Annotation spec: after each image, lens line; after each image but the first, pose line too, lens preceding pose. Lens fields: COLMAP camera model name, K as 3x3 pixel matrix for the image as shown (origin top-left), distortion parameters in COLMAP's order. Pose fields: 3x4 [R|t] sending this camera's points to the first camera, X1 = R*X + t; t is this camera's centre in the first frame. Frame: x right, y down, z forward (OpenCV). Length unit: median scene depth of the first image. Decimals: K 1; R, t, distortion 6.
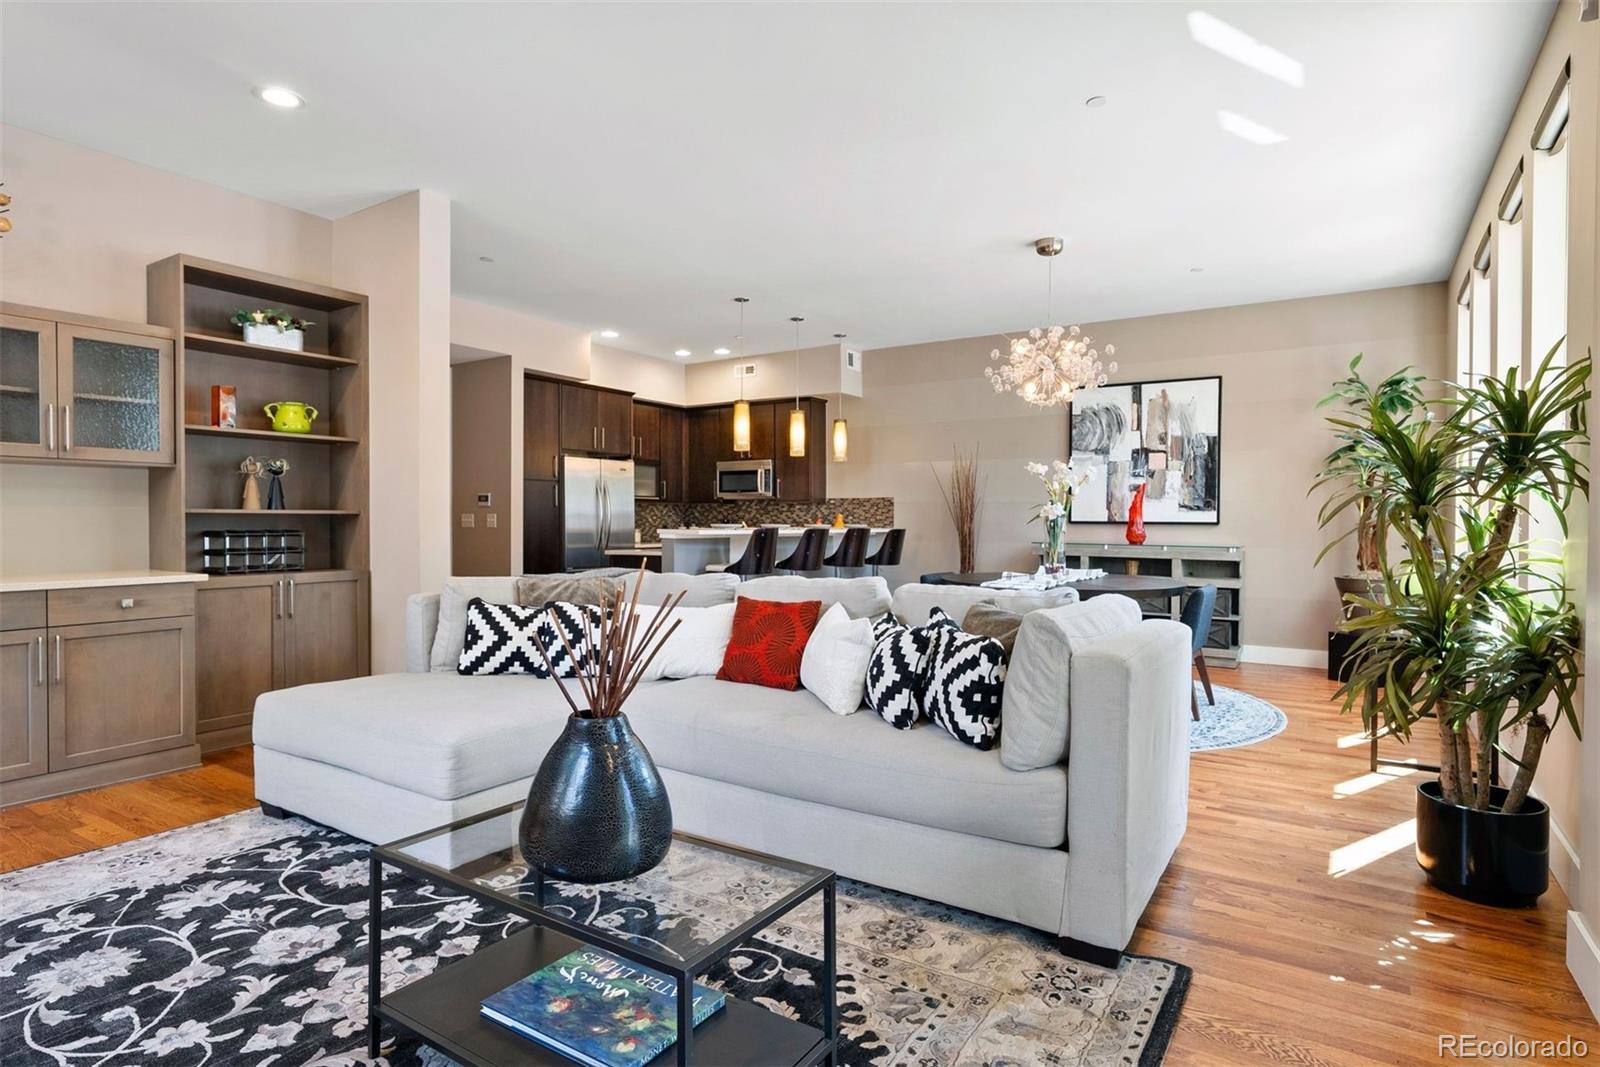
lens RADIAL K [[868.7, 0, 806.3], [0, 868.7, 536.5], [0, 0, 1]] dist [0.001852, 0.000625]
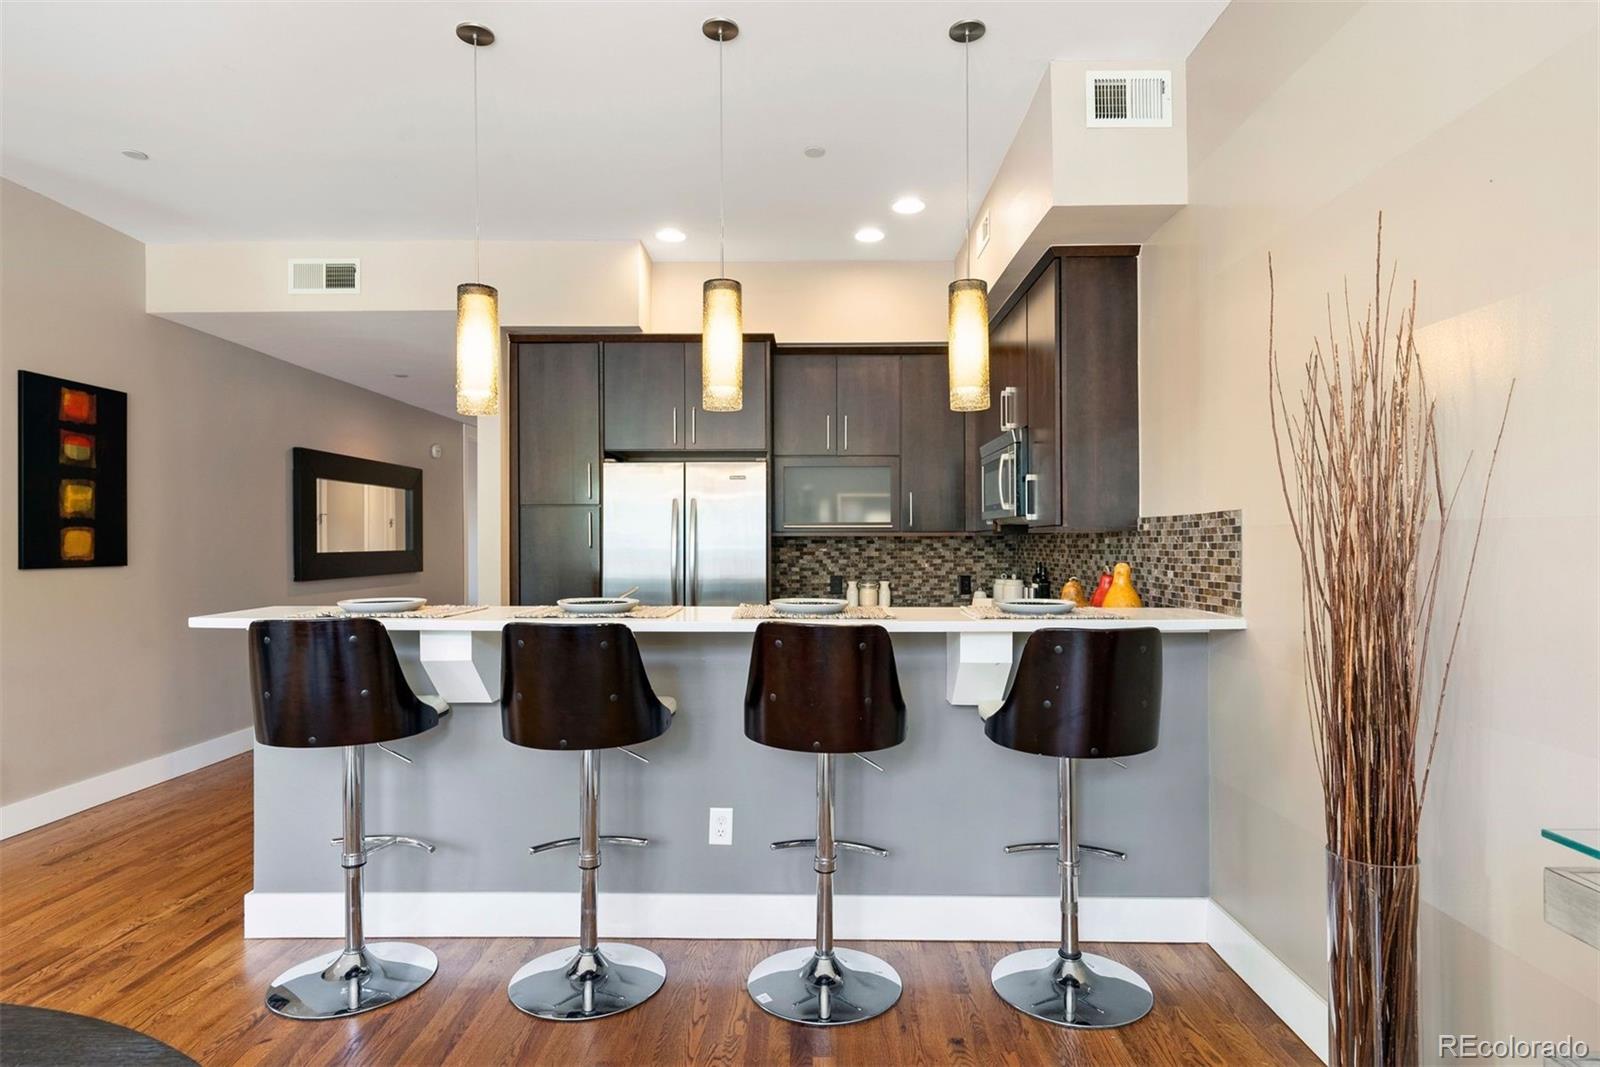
lens RADIAL K [[868.7, 0, 806.3], [0, 868.7, 536.5], [0, 0, 1]] dist [0.001852, 0.000625]
pose [[0.530963, -0.009889, -0.847337, 0.298975], [-0.012981, 0.999720, -0.019802, -0.031656], [0.847295, 0.021513, 0.530686, 0.806793]]
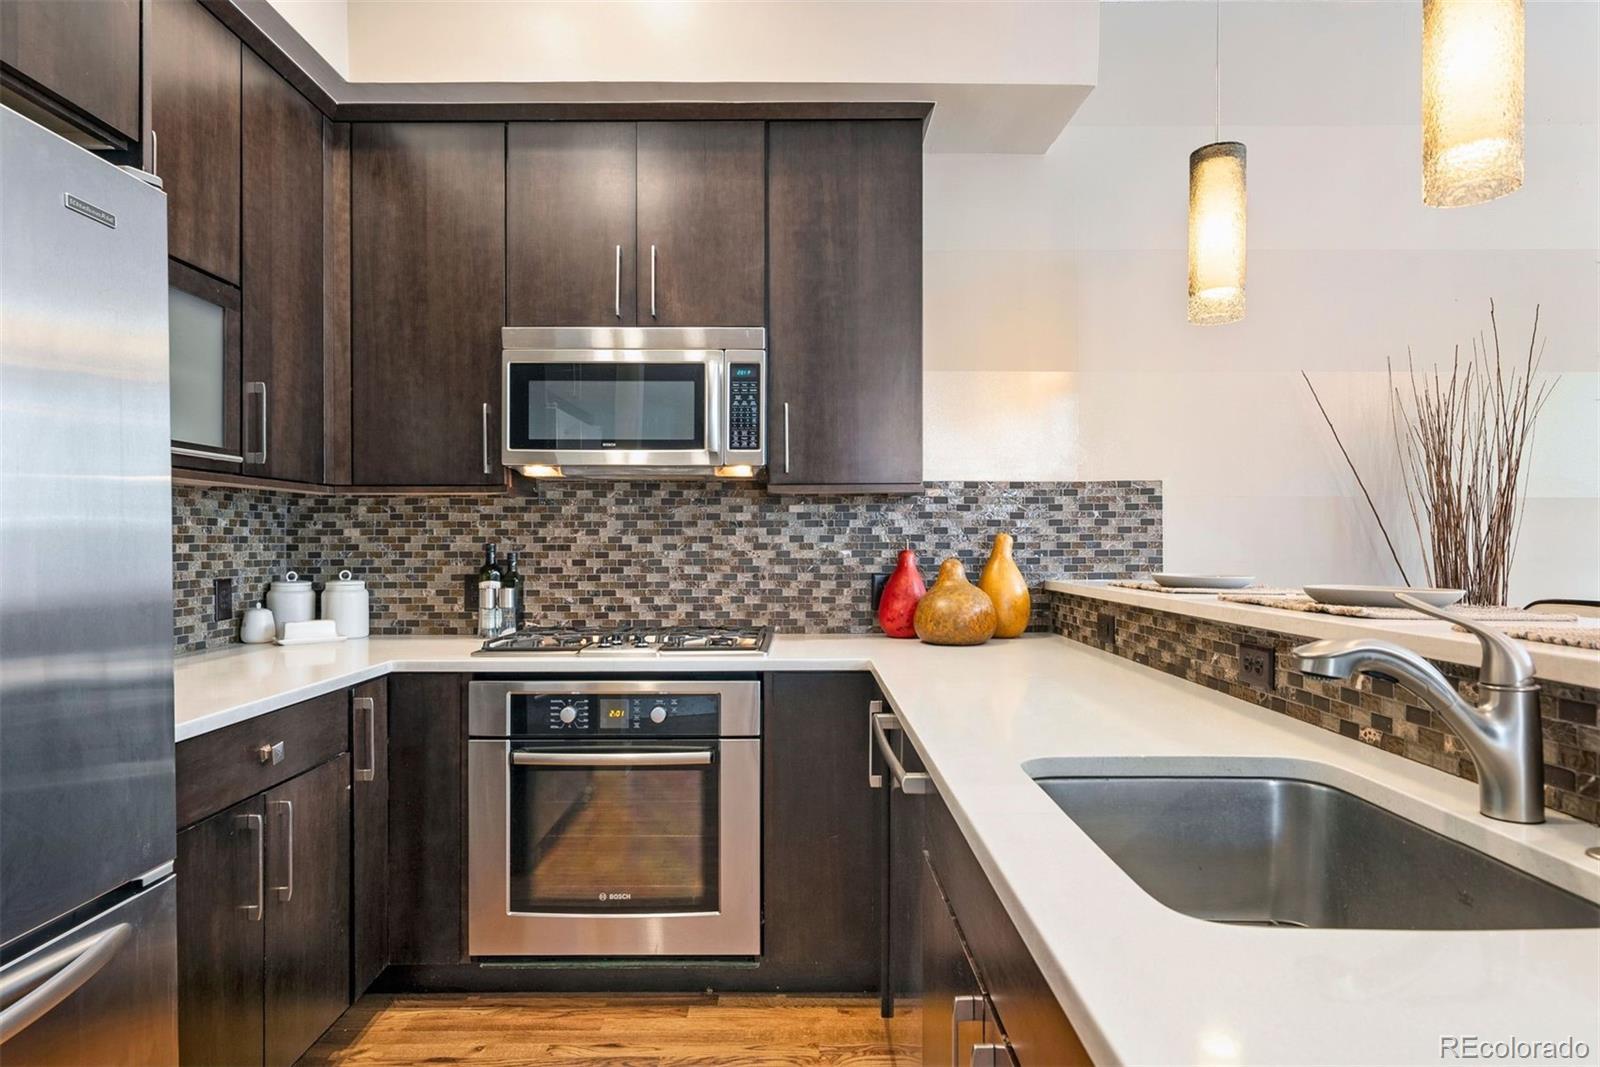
lens RADIAL K [[909.8, 0, 800.0], [0, 909.8, 533.5], [0, 0, 1]] dist [-0.001743, 0.000189]
pose [[0.840949, -0.000117, 0.541114, -0.209003], [0.013023, 0.999715, -0.020024, -0.023392], [-0.540957, 0.023886, 0.840711, 0.884821]]
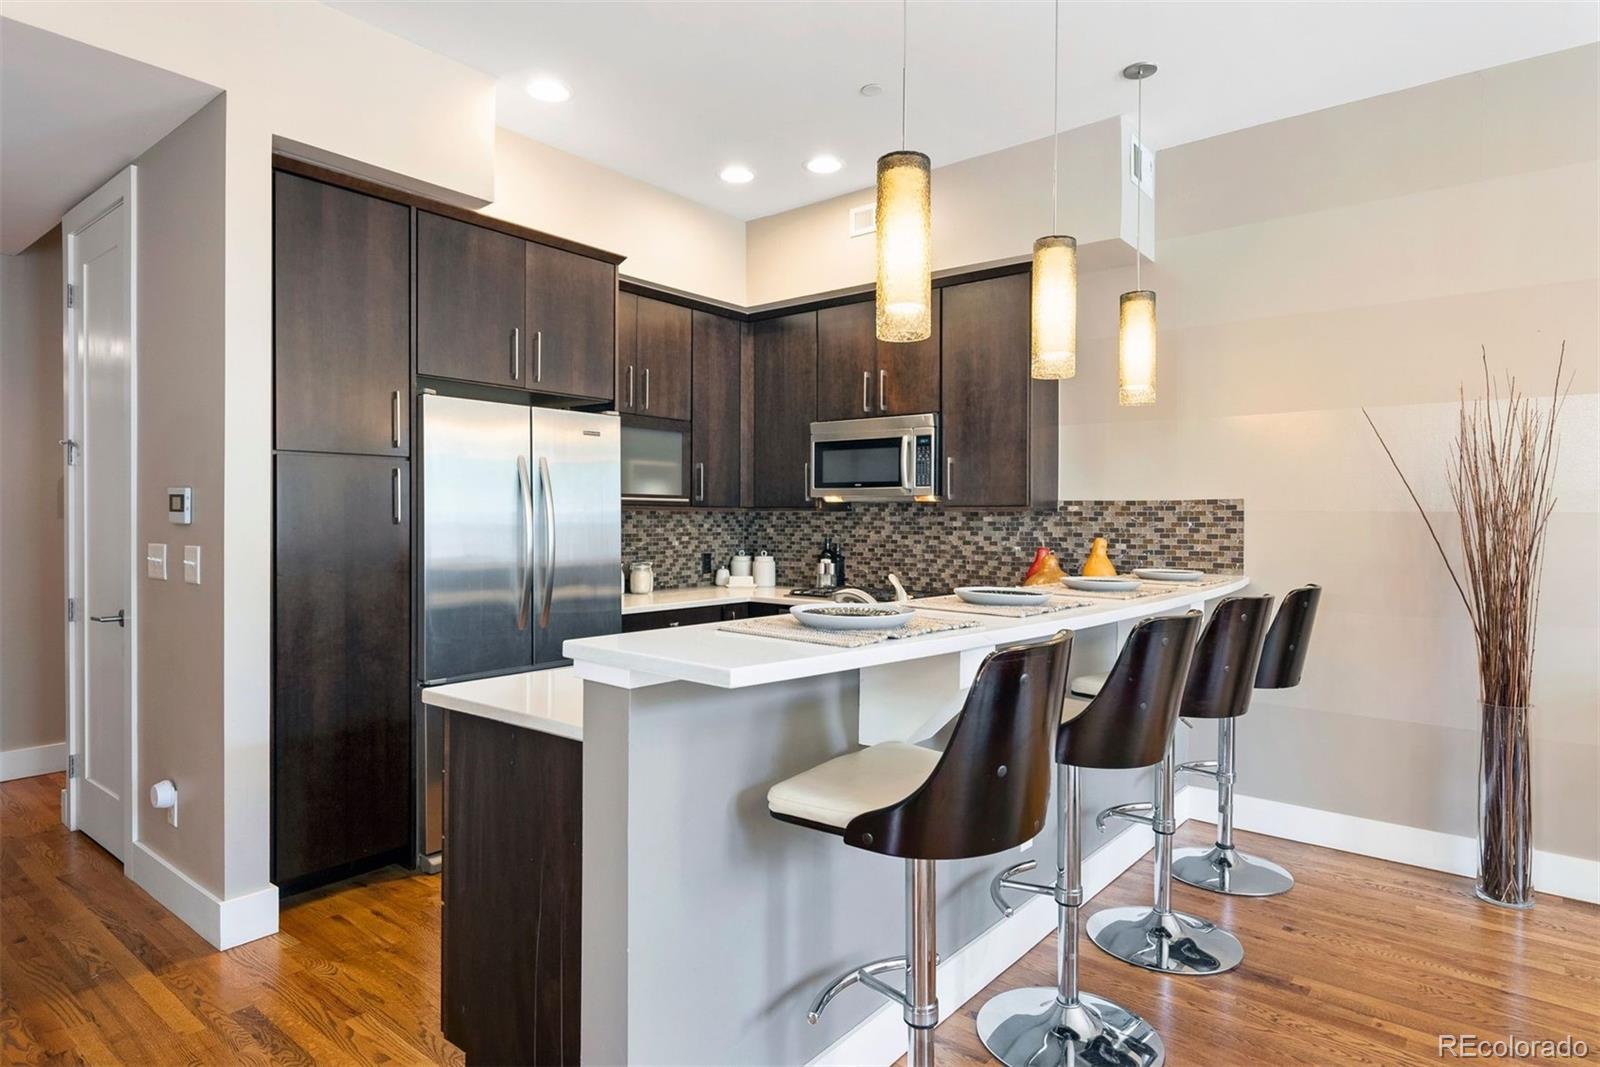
lens RADIAL K [[897.1, 0, 805.0], [0, 897.1, 522.8], [0, 0, 1]] dist [0.002402, 0.001364]
pose [[0.994327, 0.003494, -0.106305, -0.065605], [-0.004872, 0.999907, -0.012707, -0.030673], [0.106251, 0.013153, 0.994252, 0.624774]]
